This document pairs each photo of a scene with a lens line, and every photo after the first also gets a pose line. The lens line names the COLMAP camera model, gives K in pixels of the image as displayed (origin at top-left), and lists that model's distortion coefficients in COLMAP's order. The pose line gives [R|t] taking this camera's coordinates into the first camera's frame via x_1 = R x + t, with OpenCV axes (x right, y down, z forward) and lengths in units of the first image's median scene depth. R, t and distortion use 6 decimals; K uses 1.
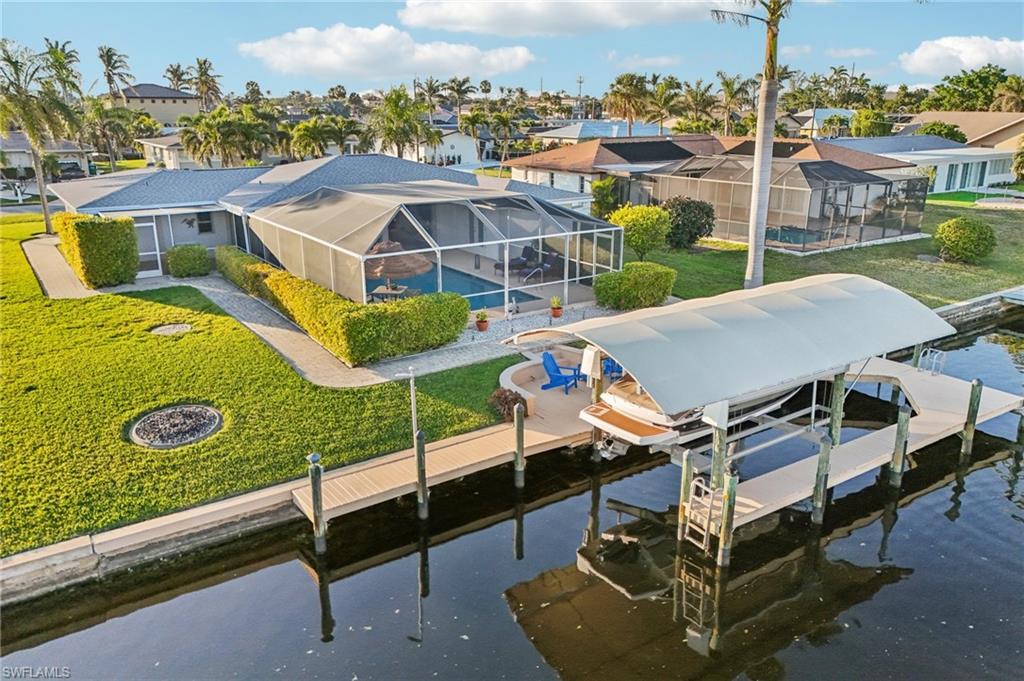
lens RADIAL K [[776.4, 0, 513.0], [0, 776.4, 344.9], [0, 0, 1]] dist [0.055420, -0.044156]
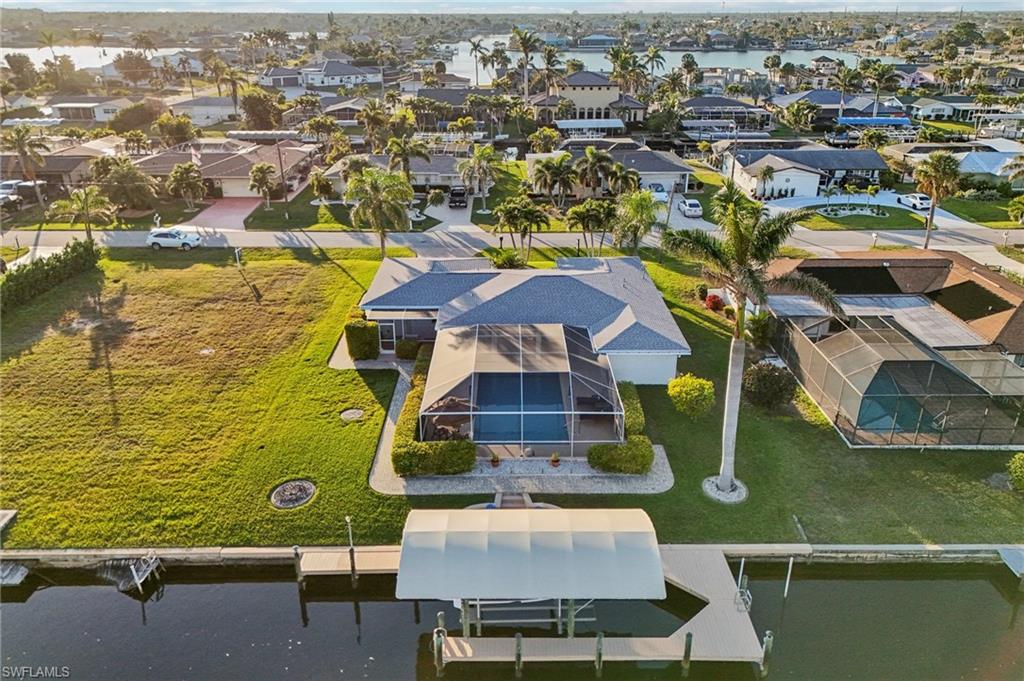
lens RADIAL K [[776.4, 0, 513.7], [0, 776.4, 340.7], [0, 0, 1]] dist [0.055420, -0.044156]
pose [[0.830017, 0.217445, -0.513604, 0.564564], [-0.167041, 0.975516, 0.143055, -0.378291], [0.532136, -0.032945, 0.846017, -0.224854]]
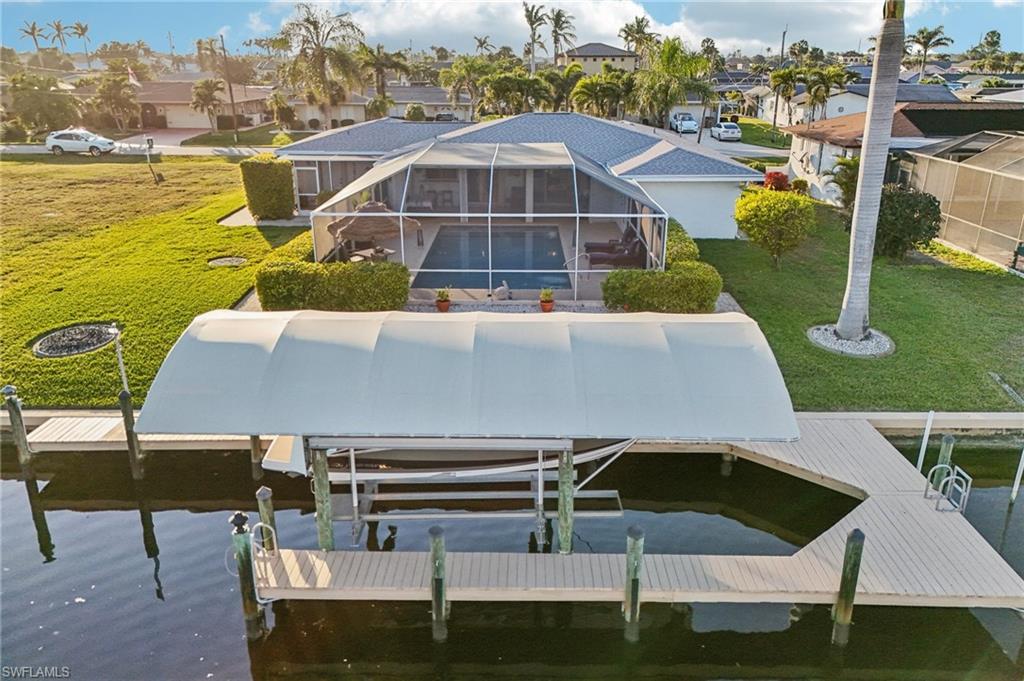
lens RADIAL K [[776.4, 0, 512.4], [0, 776.4, 341.4], [0, 0, 1]] dist [0.055420, -0.044156]
pose [[0.820316, 0.195017, -0.537634, 0.398180], [-0.171153, 0.980694, 0.094586, -0.063532], [0.545700, 0.014427, 0.837856, 0.217582]]
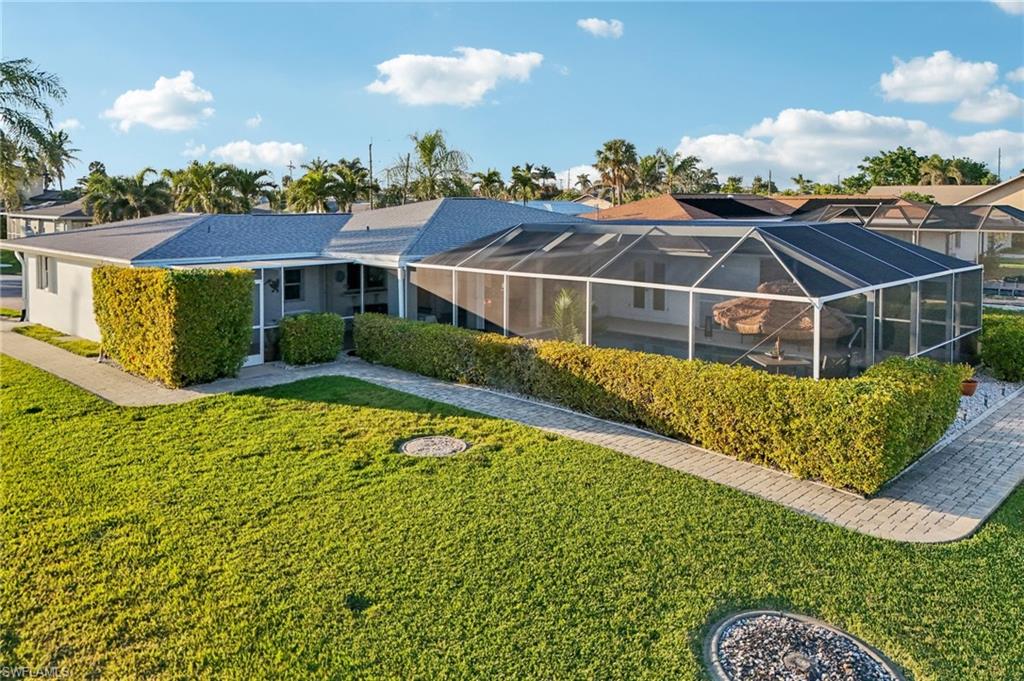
lens RADIAL K [[776.4, 0, 513.5], [0, 776.4, 332.8], [0, 0, 1]] dist [0.055420, -0.044156]
pose [[0.976266, -0.030493, 0.214416, -0.379223], [0.058374, 0.990447, -0.124930, -0.020887], [-0.208558, 0.134481, 0.968720, 0.332960]]
